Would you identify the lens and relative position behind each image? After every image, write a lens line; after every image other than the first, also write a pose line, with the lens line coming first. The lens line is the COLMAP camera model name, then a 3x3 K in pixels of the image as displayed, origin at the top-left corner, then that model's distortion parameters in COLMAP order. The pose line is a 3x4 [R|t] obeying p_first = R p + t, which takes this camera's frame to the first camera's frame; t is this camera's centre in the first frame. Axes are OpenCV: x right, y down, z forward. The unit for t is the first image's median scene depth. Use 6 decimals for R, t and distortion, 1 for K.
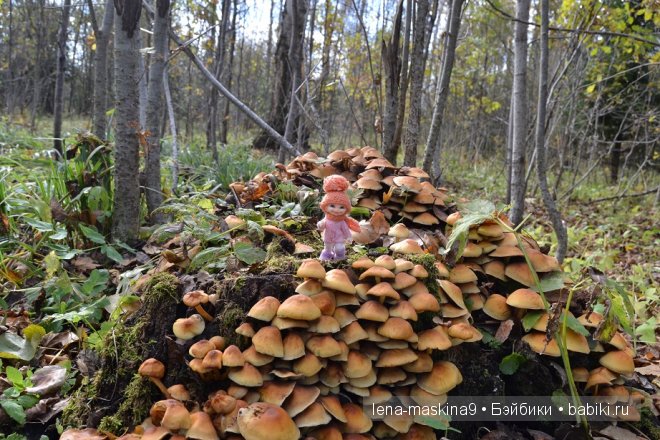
lens RADIAL K [[1220.2, 0, 329.9], [0, 1220.2, 220.1], [0, 0, 1]] dist [0.006792, 0.000000]
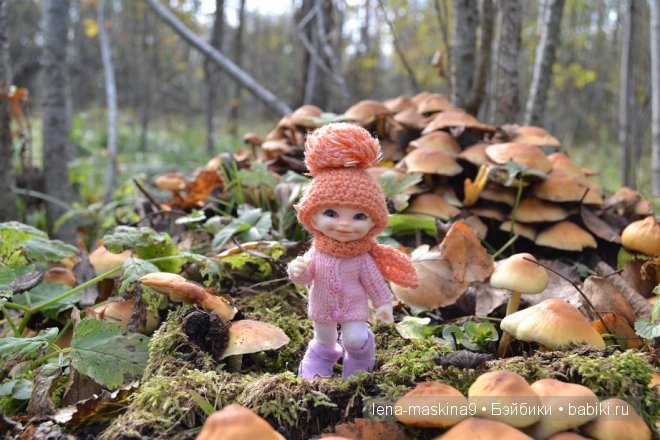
lens RADIAL K [[1220.2, 0, 330.1], [0, 1220.2, 220.0], [0, 0, 1]] dist [0.006792, 0.000000]
pose [[0.998519, -0.032237, -0.043818, 0.013708], [0.031877, 0.999452, -0.008889, -0.005632], [0.044080, 0.007479, 0.999000, 0.559079]]
